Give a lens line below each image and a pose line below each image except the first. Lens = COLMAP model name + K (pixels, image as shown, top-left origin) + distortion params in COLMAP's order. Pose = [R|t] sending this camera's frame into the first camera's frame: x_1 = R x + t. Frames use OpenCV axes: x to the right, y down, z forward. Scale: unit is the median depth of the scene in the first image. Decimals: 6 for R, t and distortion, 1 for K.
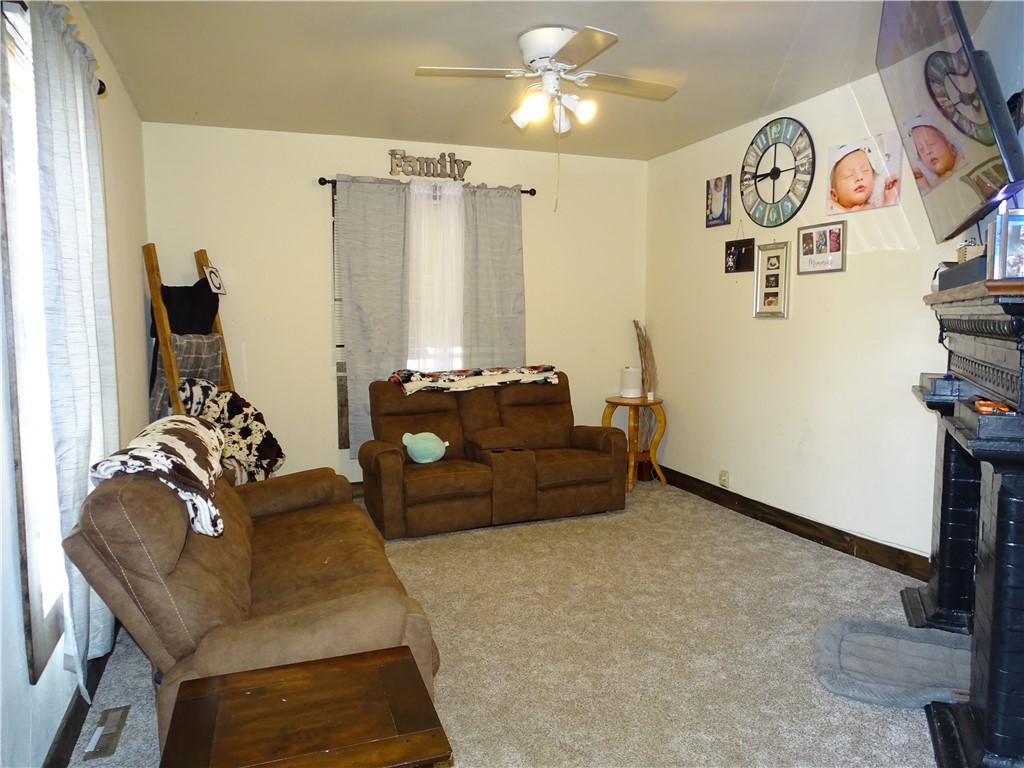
lens RADIAL K [[728.5, 0, 512.4], [0, 728.5, 381.0], [0, 0, 1]] dist [0.011203, -0.006635]
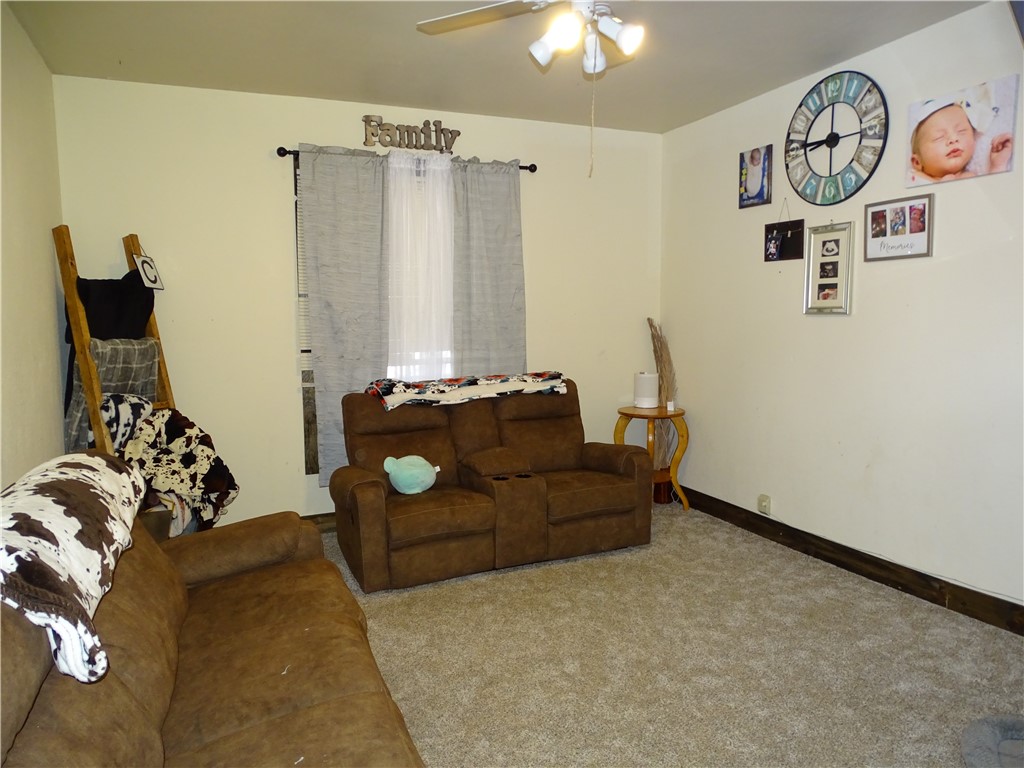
lens RADIAL K [[728.5, 0, 510.6], [0, 728.5, 384.9], [0, 0, 1]] dist [0.011203, -0.006635]
pose [[0.999275, -0.009049, 0.036970, -0.038337], [0.008777, 0.999933, 0.007509, -0.015388], [-0.037036, -0.007179, 0.999288, 0.179485]]
